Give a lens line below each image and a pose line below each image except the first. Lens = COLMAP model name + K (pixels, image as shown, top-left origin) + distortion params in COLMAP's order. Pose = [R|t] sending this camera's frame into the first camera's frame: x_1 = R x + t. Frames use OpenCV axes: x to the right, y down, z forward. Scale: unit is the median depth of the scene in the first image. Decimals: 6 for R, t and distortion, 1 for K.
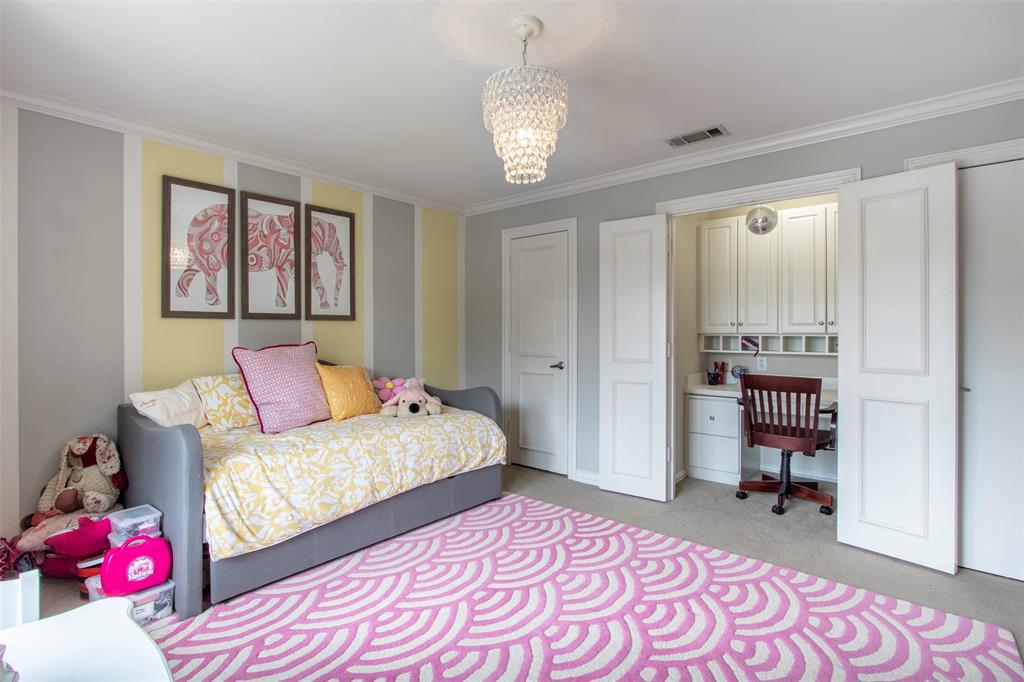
lens RADIAL K [[483.9, 0, 495.3], [0, 483.9, 333.0], [0, 0, 1]] dist [-0.017669, 0.000471]
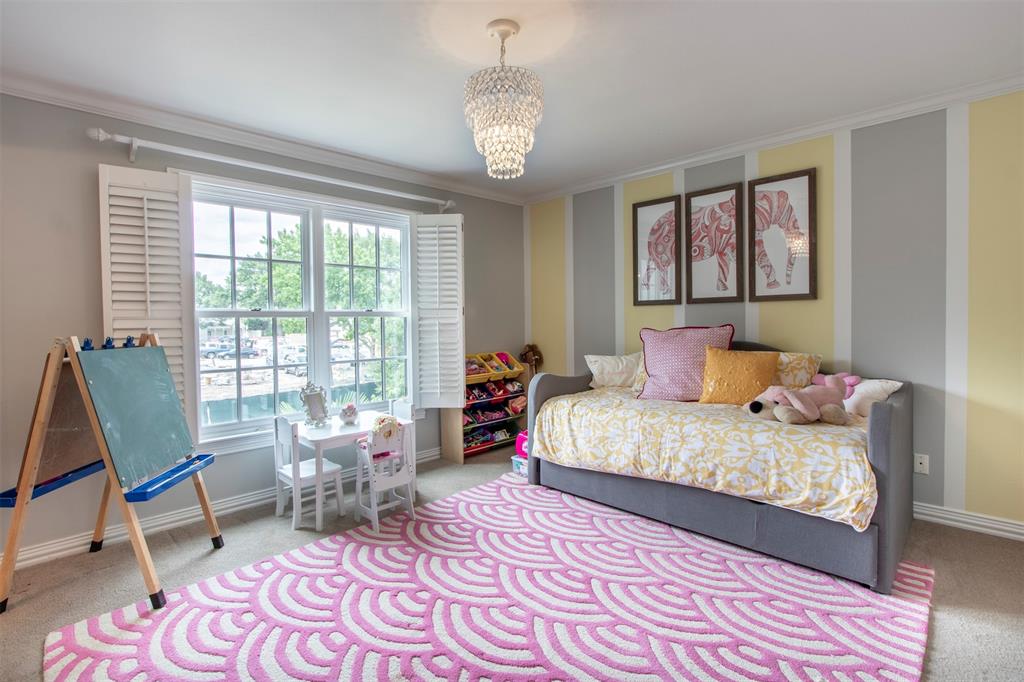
lens RADIAL K [[483.9, 0, 495.3], [0, 483.9, 333.0], [0, 0, 1]] dist [-0.017669, 0.000471]
pose [[-0.075136, 0.030059, -0.996720, 0.675643], [0.012347, 0.999497, 0.029212, 0.000888], [0.997097, -0.010111, -0.075469, 0.627570]]
